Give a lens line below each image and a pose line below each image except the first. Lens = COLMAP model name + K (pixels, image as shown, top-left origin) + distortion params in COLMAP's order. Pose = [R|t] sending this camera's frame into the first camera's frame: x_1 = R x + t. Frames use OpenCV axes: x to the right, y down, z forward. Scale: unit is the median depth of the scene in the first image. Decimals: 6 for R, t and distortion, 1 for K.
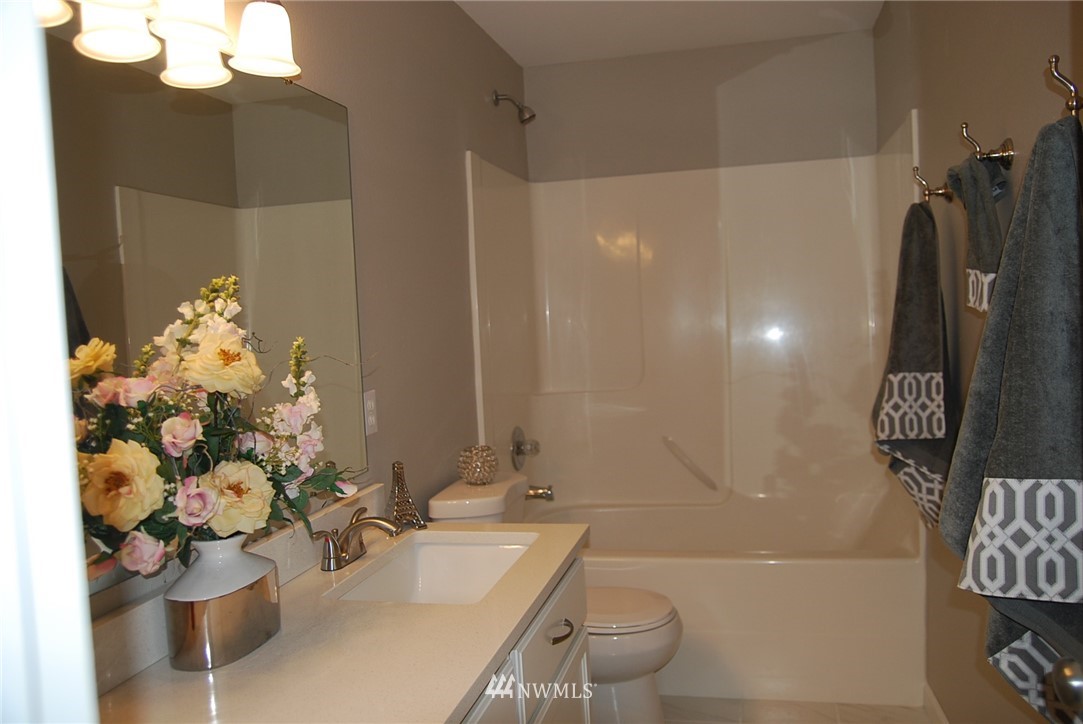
lens RADIAL K [[807.3, 0, 541.5], [0, 807.3, 362.0], [0, 0, 1]] dist [-0.027131, 0.003467]
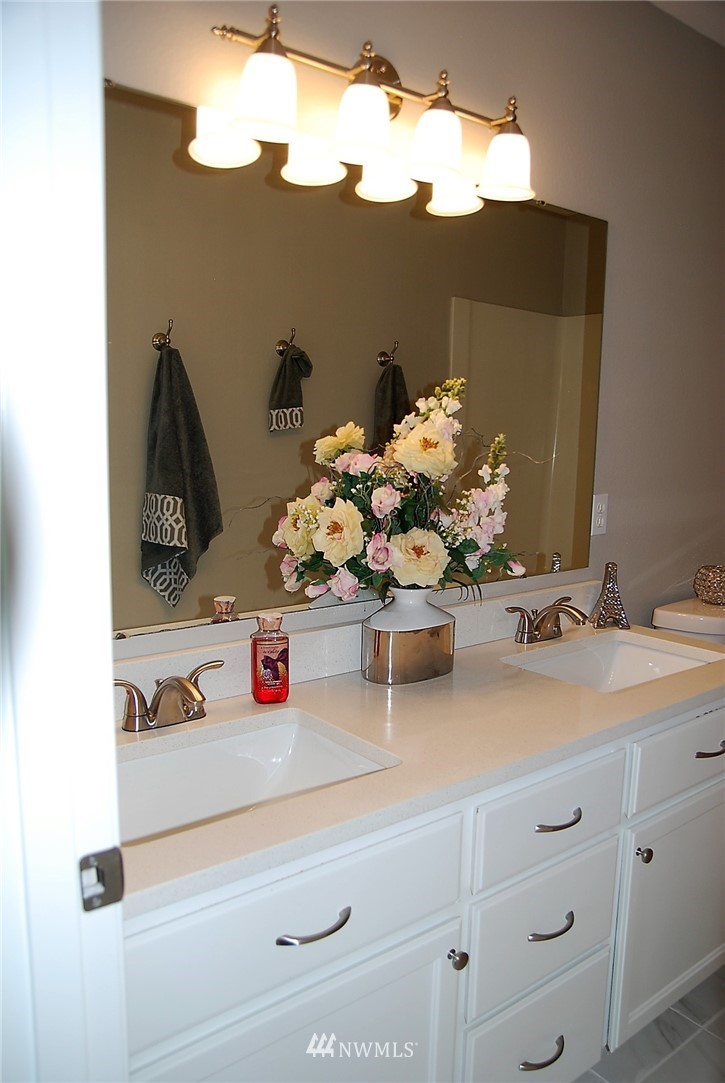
lens RADIAL K [[807.3, 0, 362.5], [0, 807.3, 541.5], [0, 0, 1]] dist [-0.027131, 0.003467]
pose [[0.802321, 0.157301, -0.575794, 0.246178], [-0.100497, 0.986479, 0.129462, -0.009485], [0.588372, -0.046004, 0.807280, -0.064990]]
